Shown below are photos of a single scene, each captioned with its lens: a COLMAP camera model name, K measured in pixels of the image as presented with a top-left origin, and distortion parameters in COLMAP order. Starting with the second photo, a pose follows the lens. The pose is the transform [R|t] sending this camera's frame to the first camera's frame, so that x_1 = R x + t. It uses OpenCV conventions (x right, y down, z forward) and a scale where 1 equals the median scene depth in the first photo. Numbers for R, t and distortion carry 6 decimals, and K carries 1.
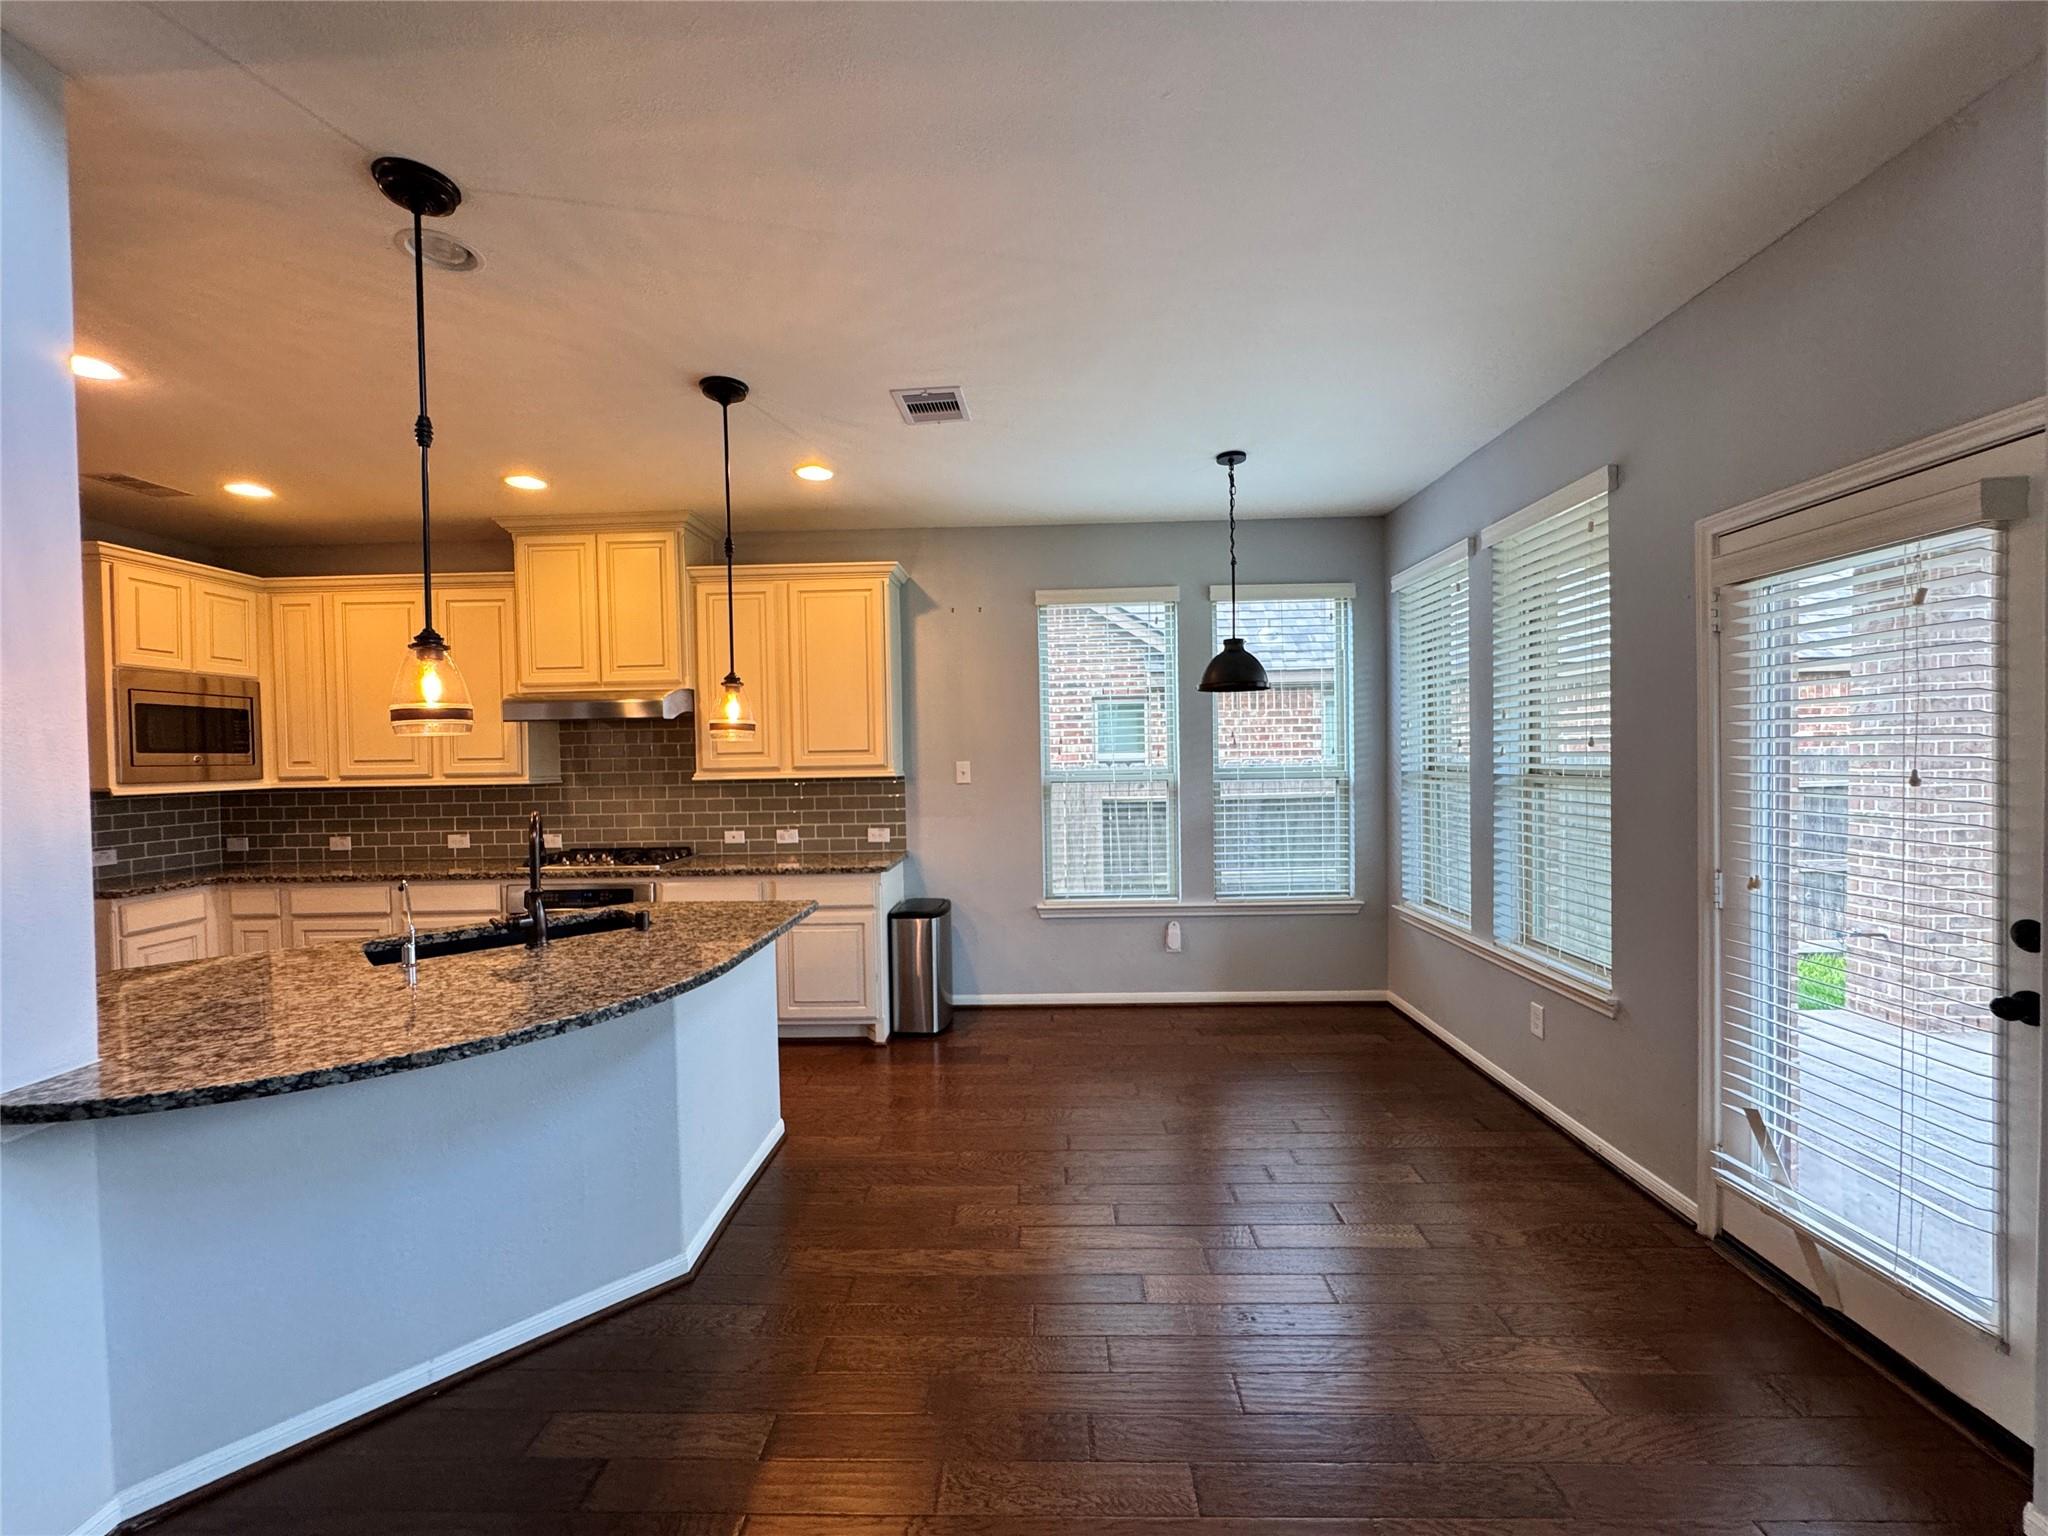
lens RADIAL K [[825.1, 0, 1021.7], [0, 825.1, 770.7], [0, 0, 1]] dist [-0.004587, 0.001083]
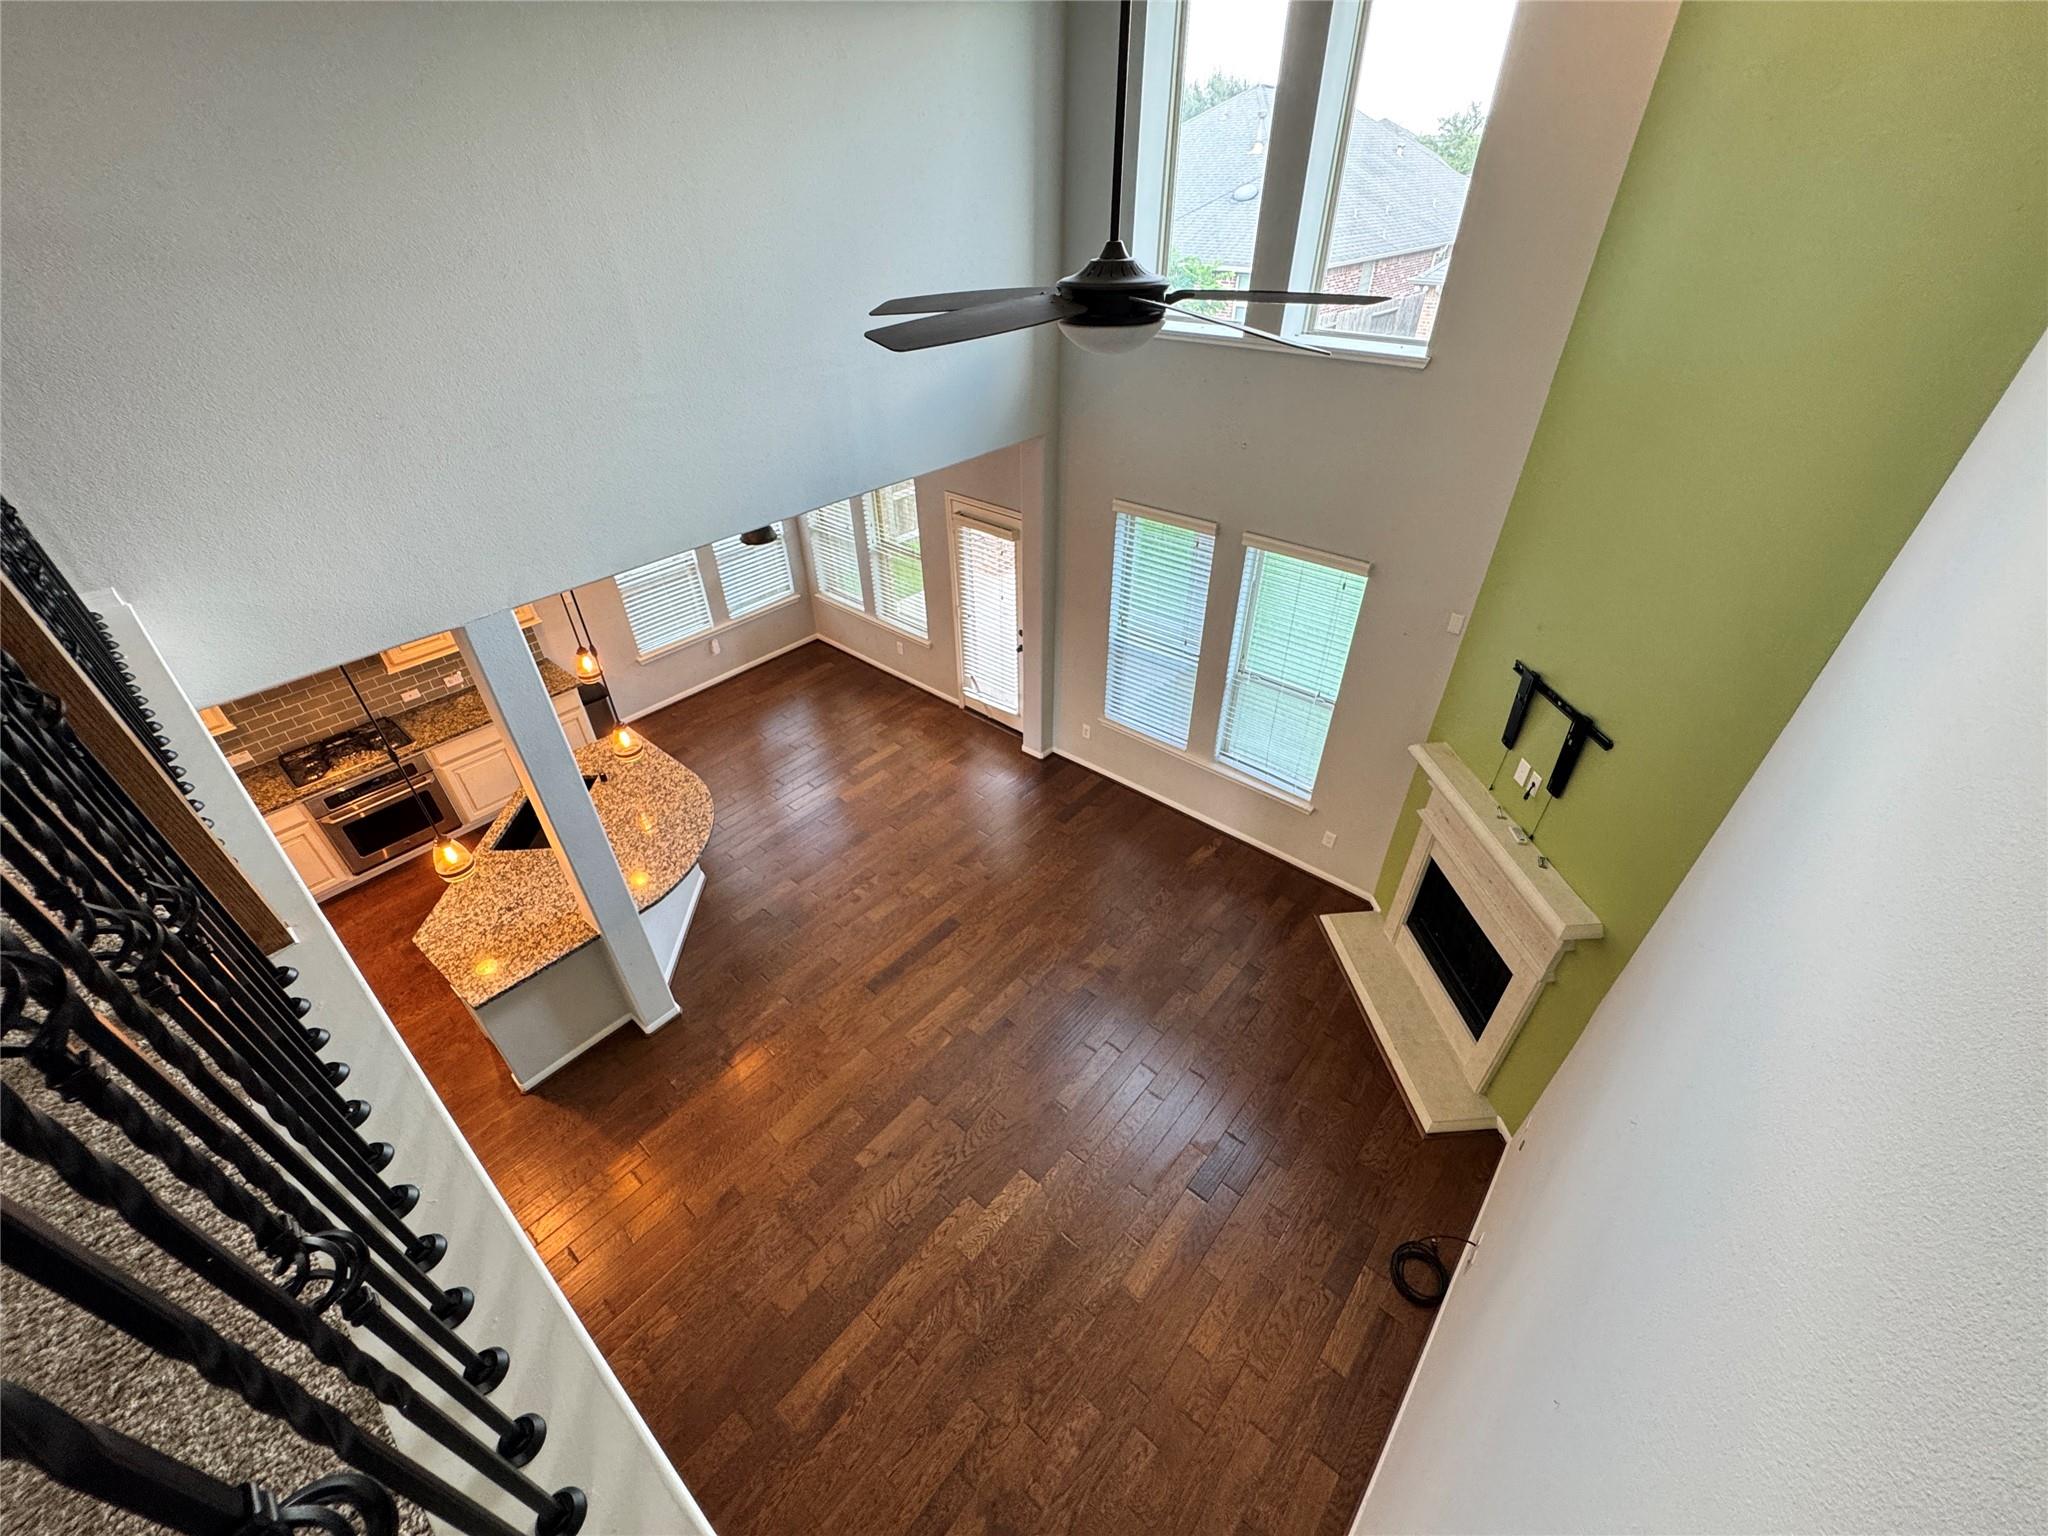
lens RADIAL K [[825.1, 0, 1026.3], [0, 825.1, 770.6], [0, 0, 1]] dist [-0.004587, 0.001083]
pose [[0.628643, -0.458512, 0.628152, -1.070236], [0.014284, 0.814382, 0.580153, -1.023222], [-0.777563, -0.355737, 0.518505, -0.901706]]
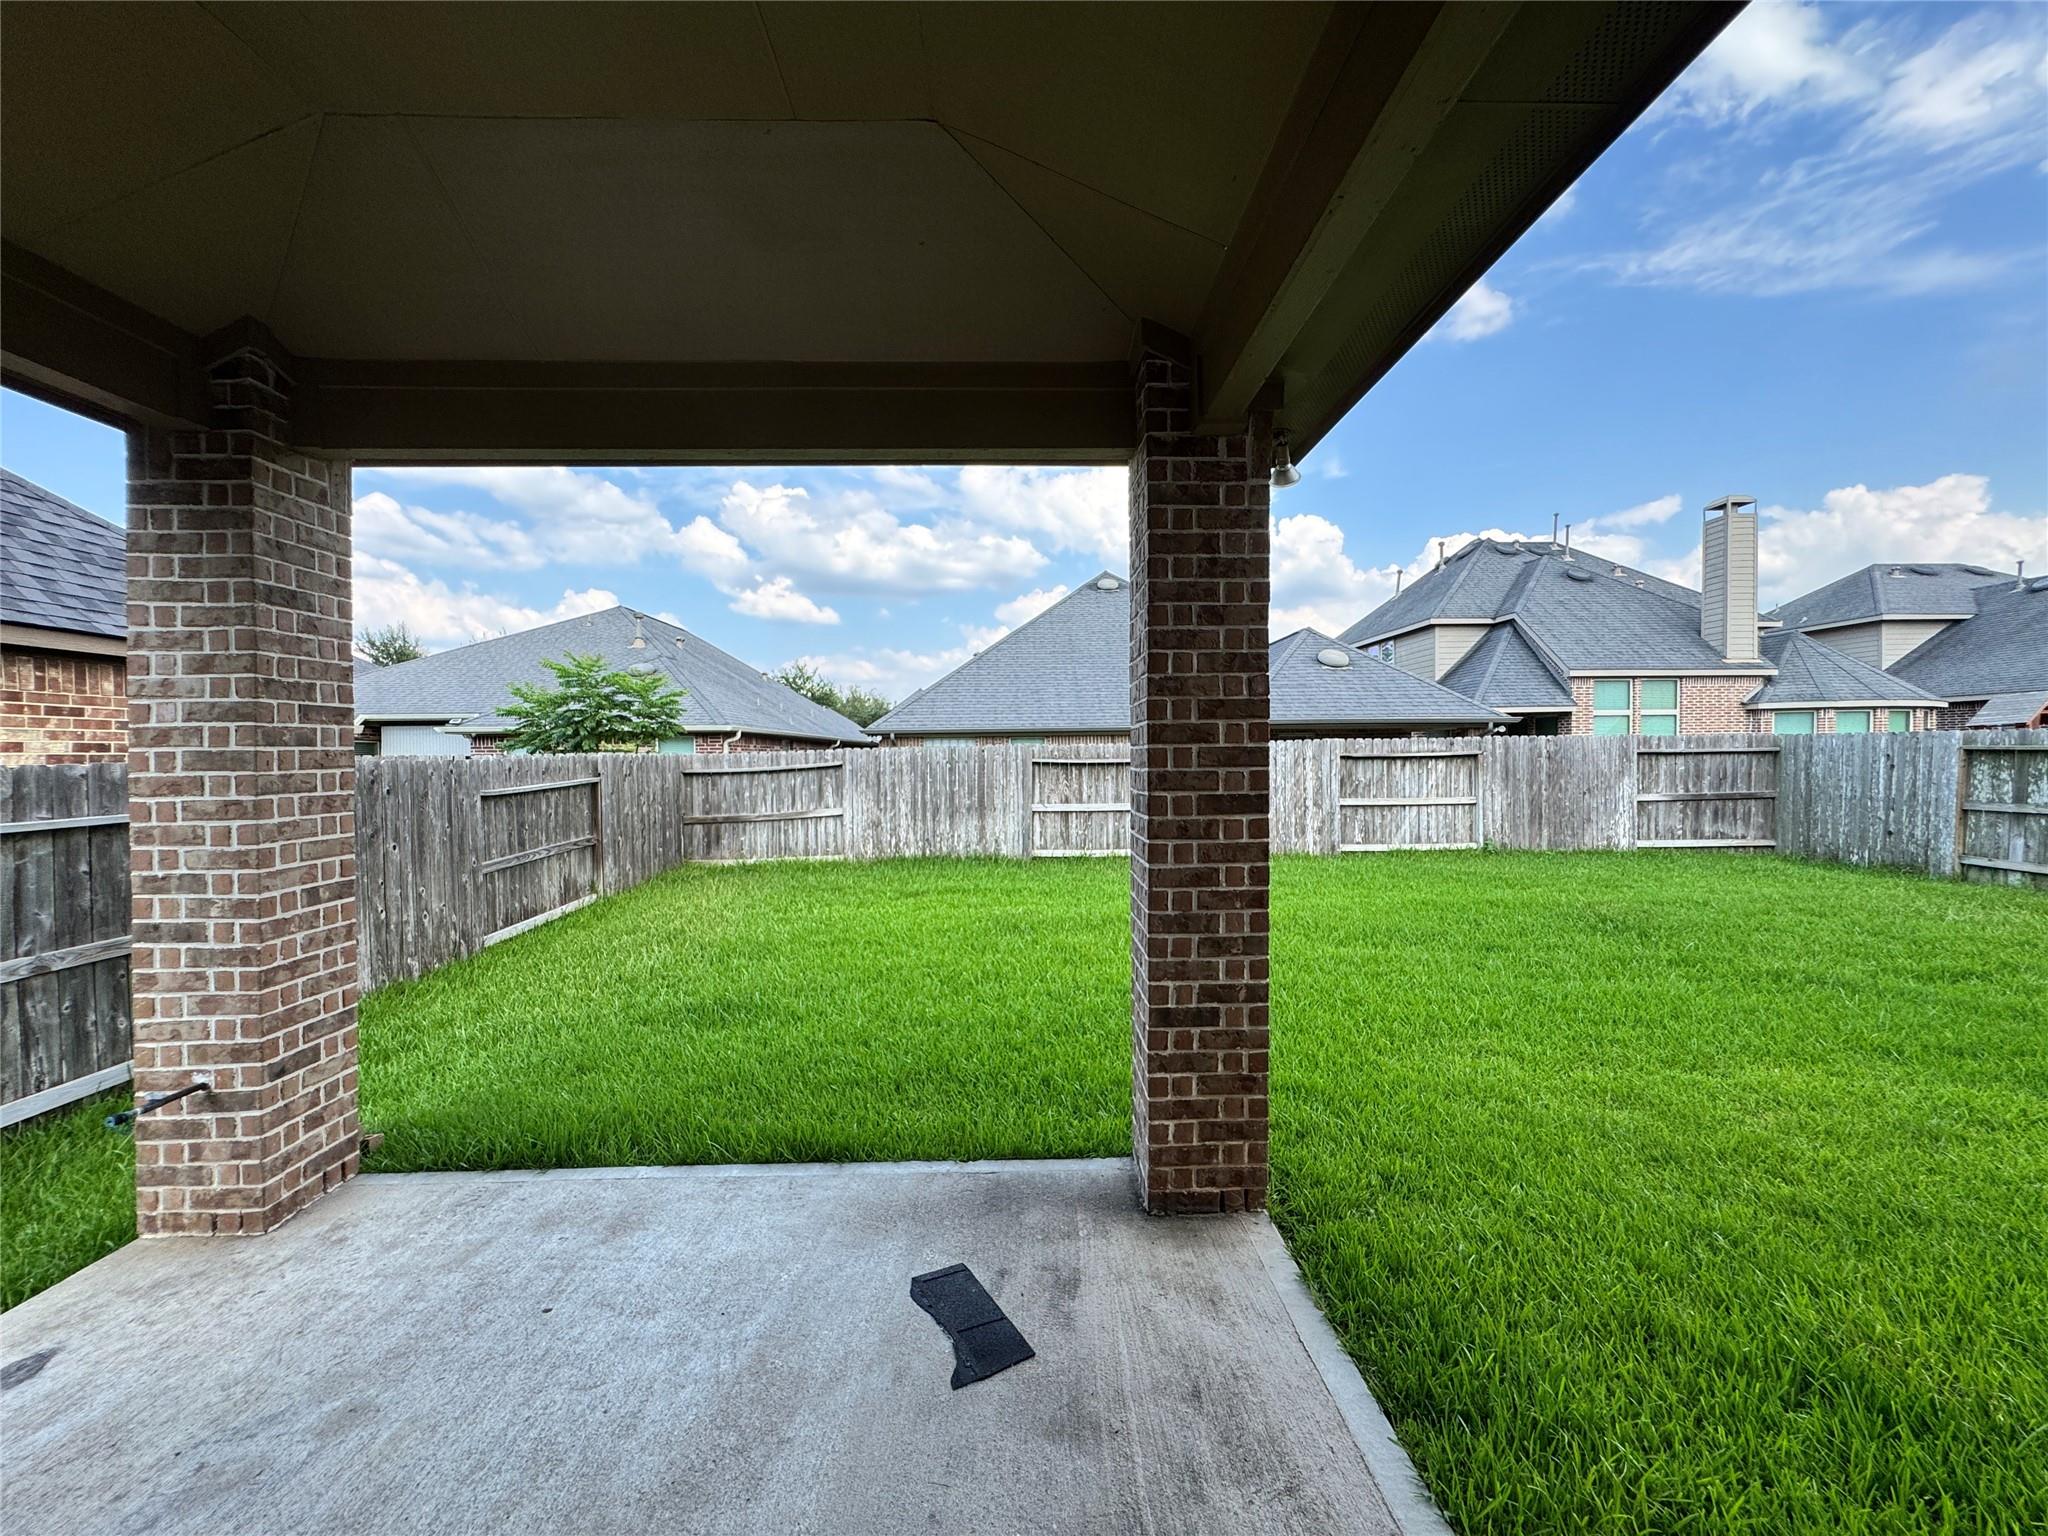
lens RADIAL K [[825.1, 0, 1026.4], [0, 825.1, 770.6], [0, 0, 1]] dist [-0.004587, 0.001083]
pose [[-0.048720, -0.003142, 0.998808, 0.293715], [0.026652, 0.999635, 0.004445, -0.004524], [-0.998457, 0.026837, -0.048619, 0.293257]]
